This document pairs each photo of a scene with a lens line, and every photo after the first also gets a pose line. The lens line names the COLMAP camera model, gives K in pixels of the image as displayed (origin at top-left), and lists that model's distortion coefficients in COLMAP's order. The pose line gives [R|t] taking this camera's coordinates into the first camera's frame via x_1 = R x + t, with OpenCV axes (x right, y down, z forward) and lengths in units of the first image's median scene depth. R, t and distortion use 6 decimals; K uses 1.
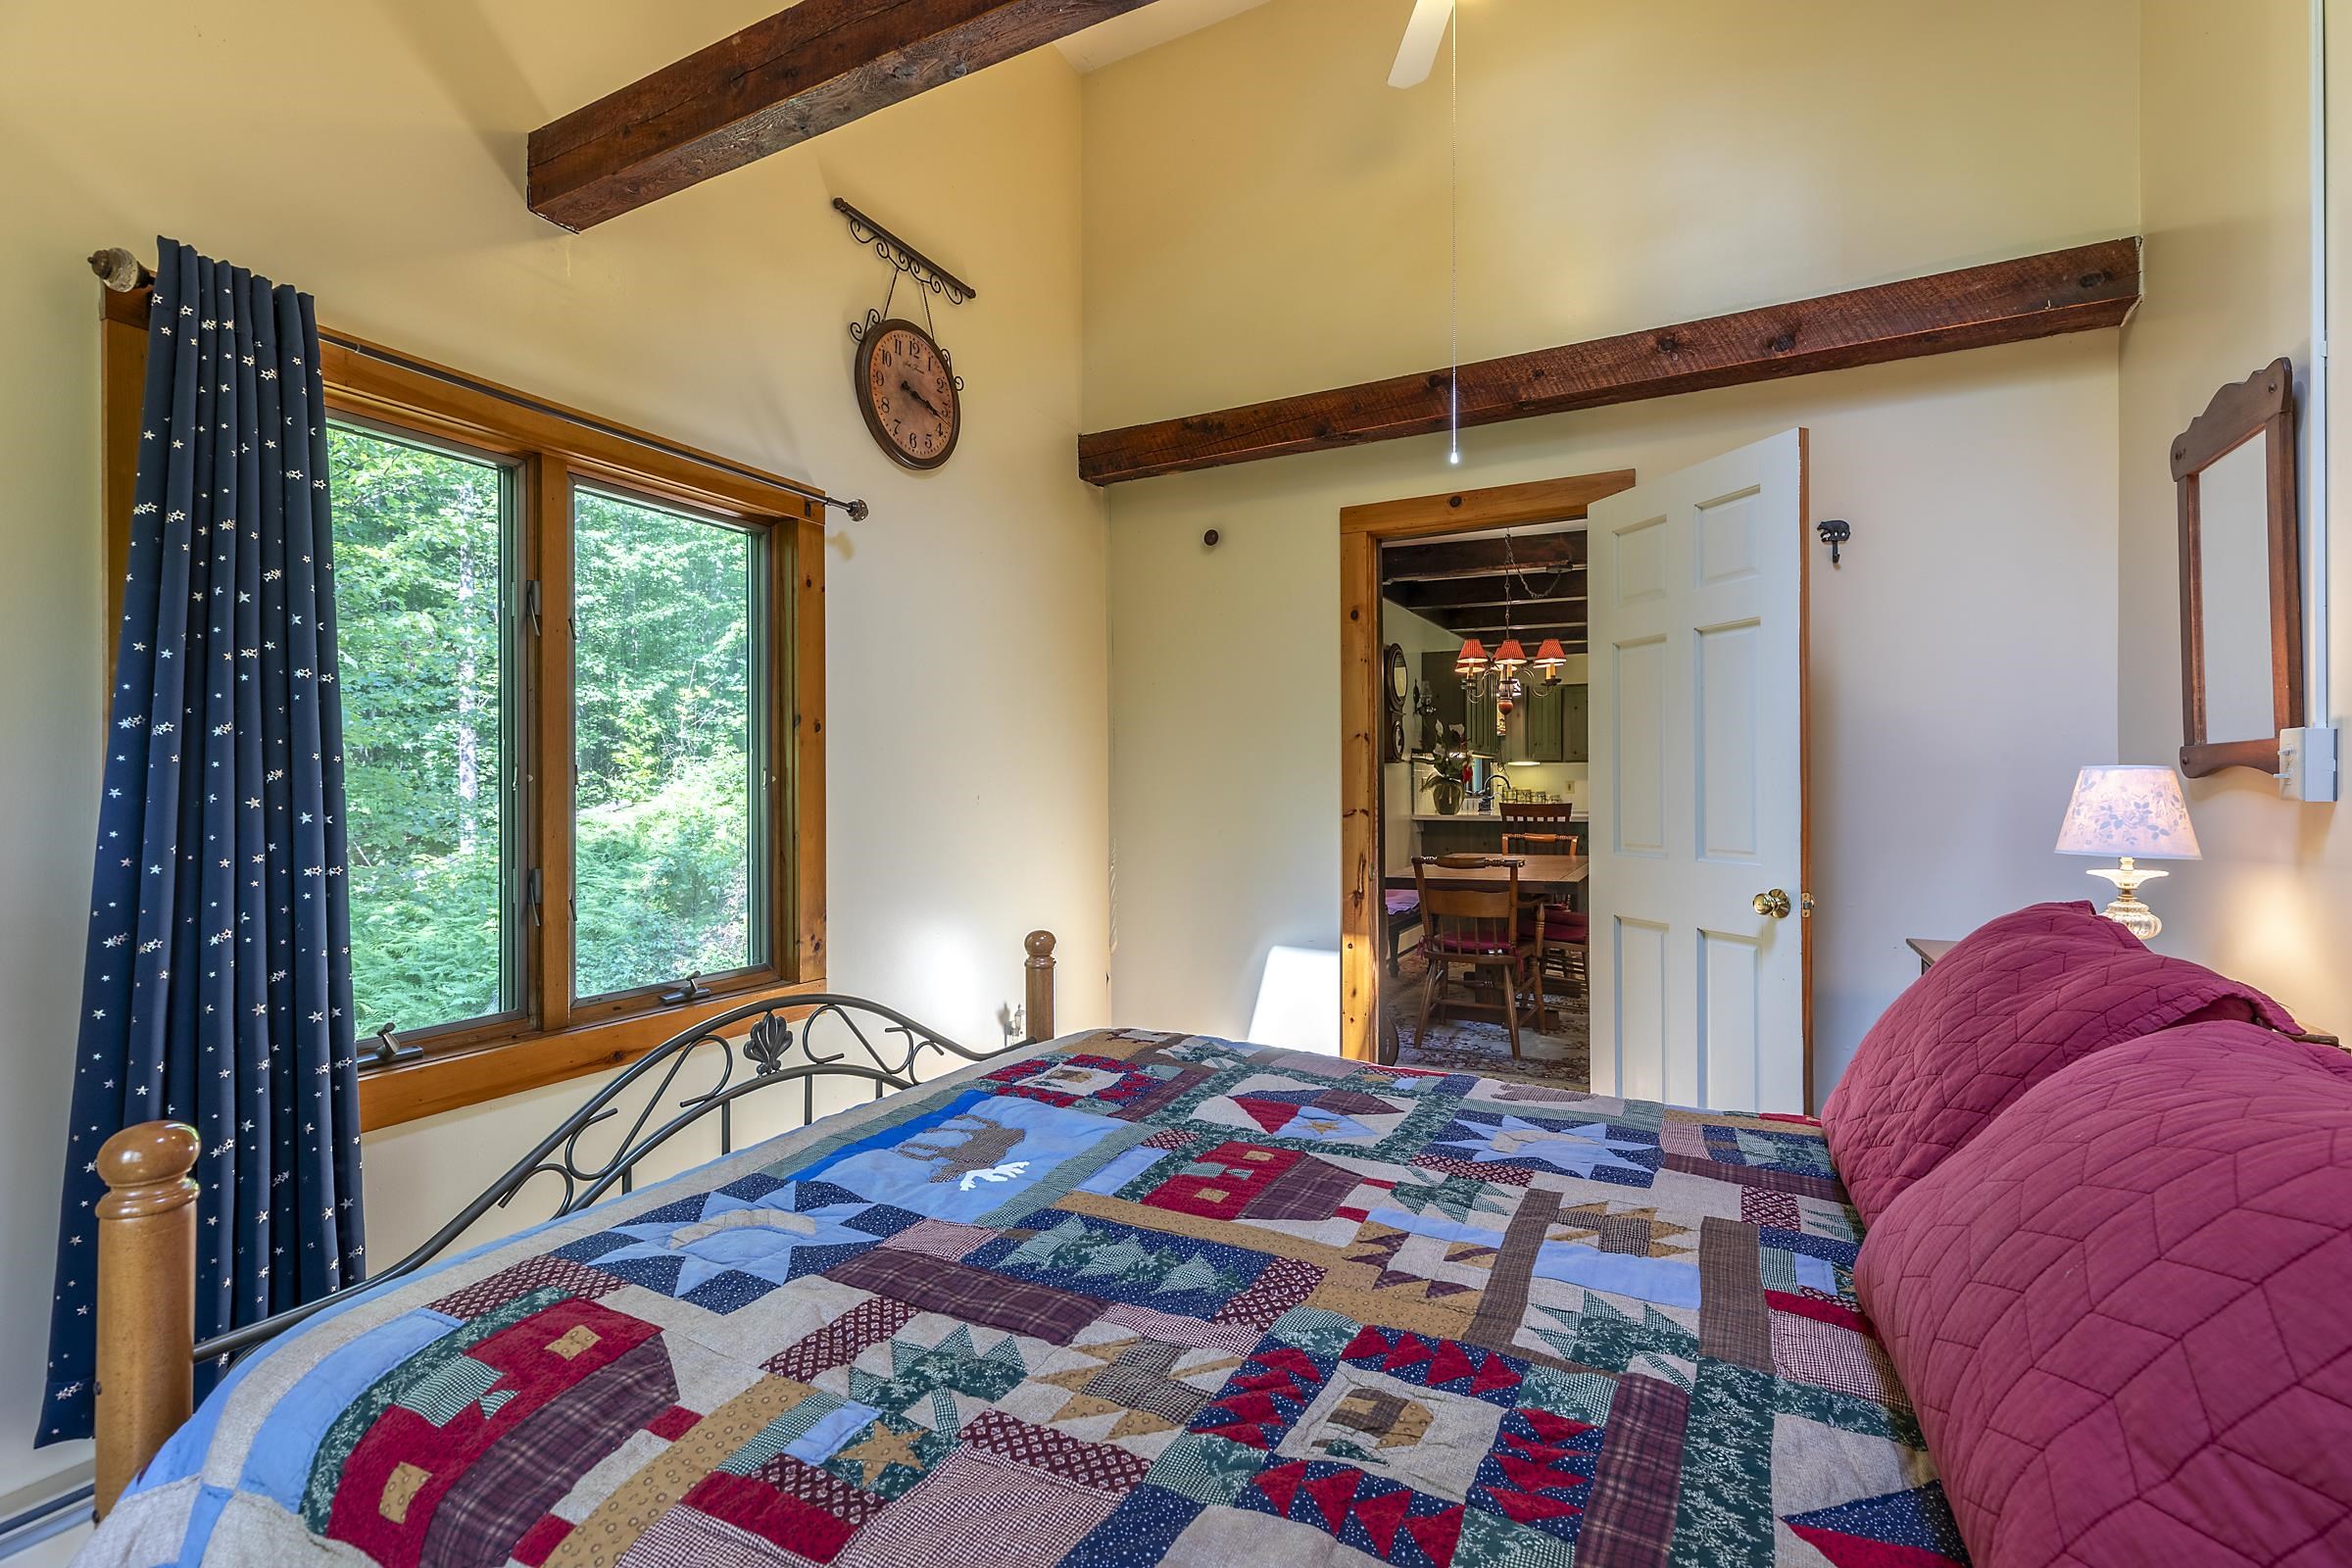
lens RADIAL K [[1097.0, 0, 1171.2], [0, 1097.0, 787.2], [0, 0, 1]] dist [0.013717, 0.000384]
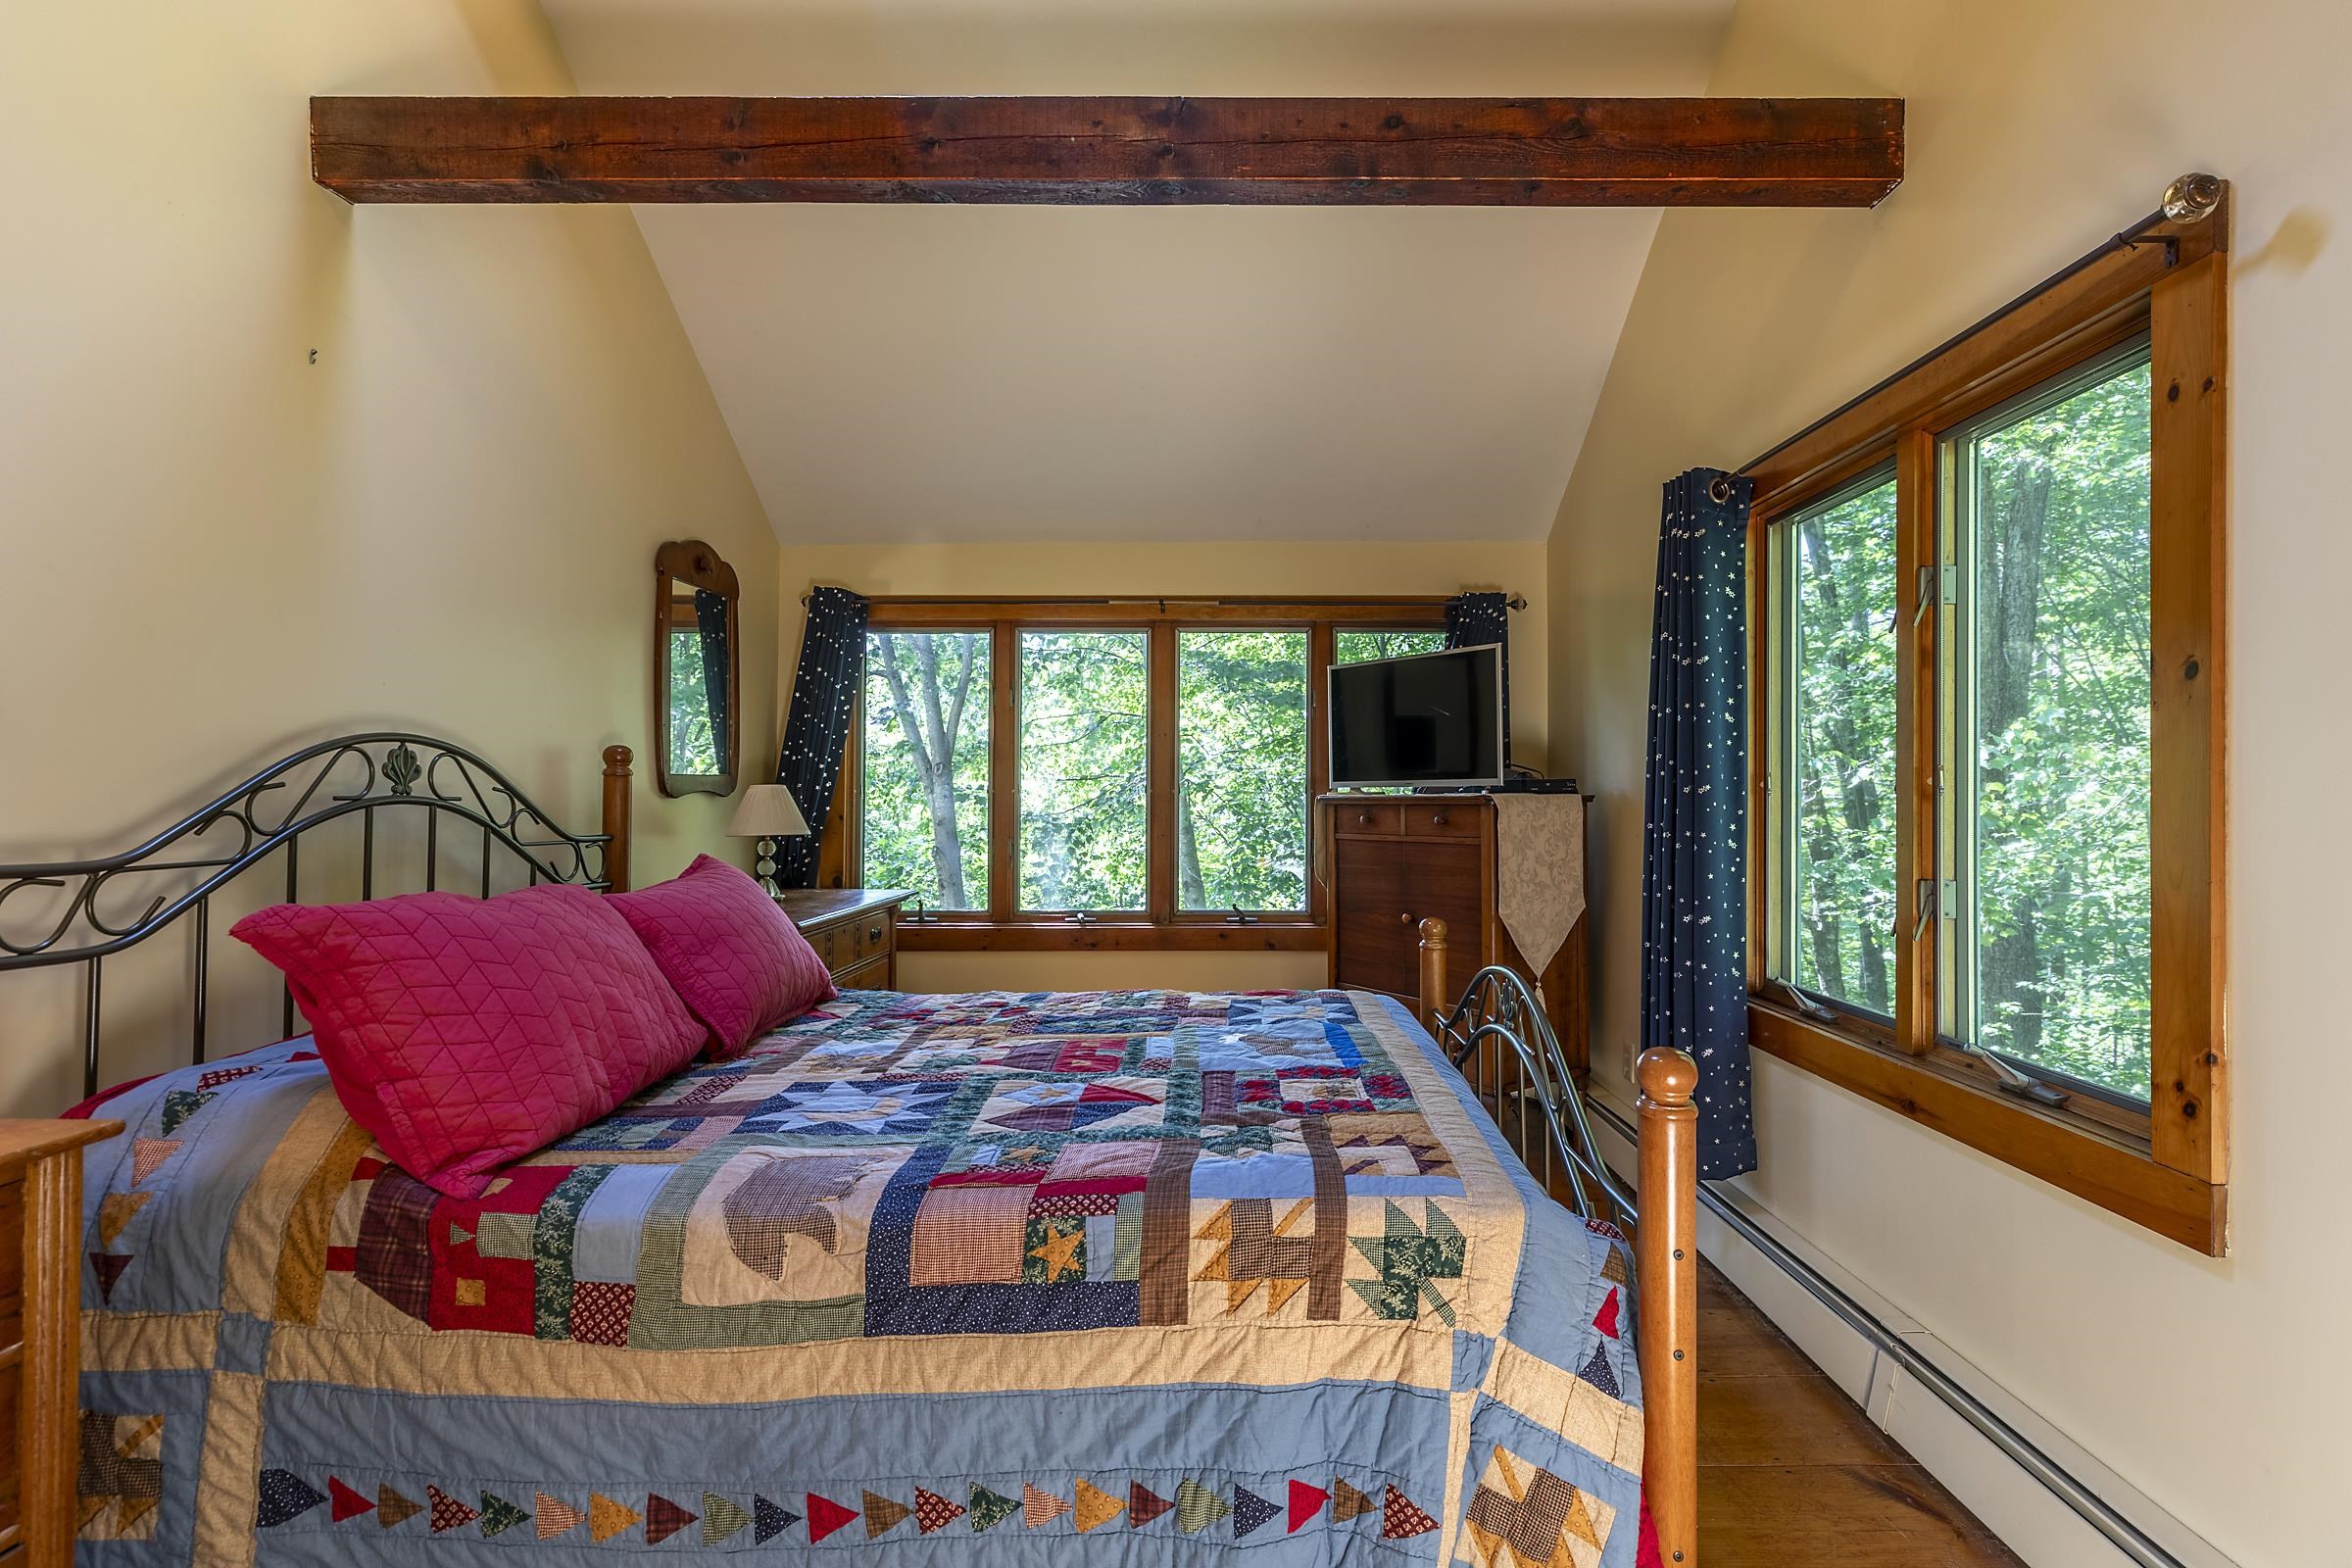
lens RADIAL K [[1097.0, 0, 1181.8], [0, 1097.0, 790.5], [0, 0, 1]] dist [0.013717, 0.000384]
pose [[-0.896789, -0.002520, -0.442451, 0.495277], [0.005770, 0.999832, -0.017390, 0.021794], [0.442421, -0.018148, -0.896624, 1.998922]]
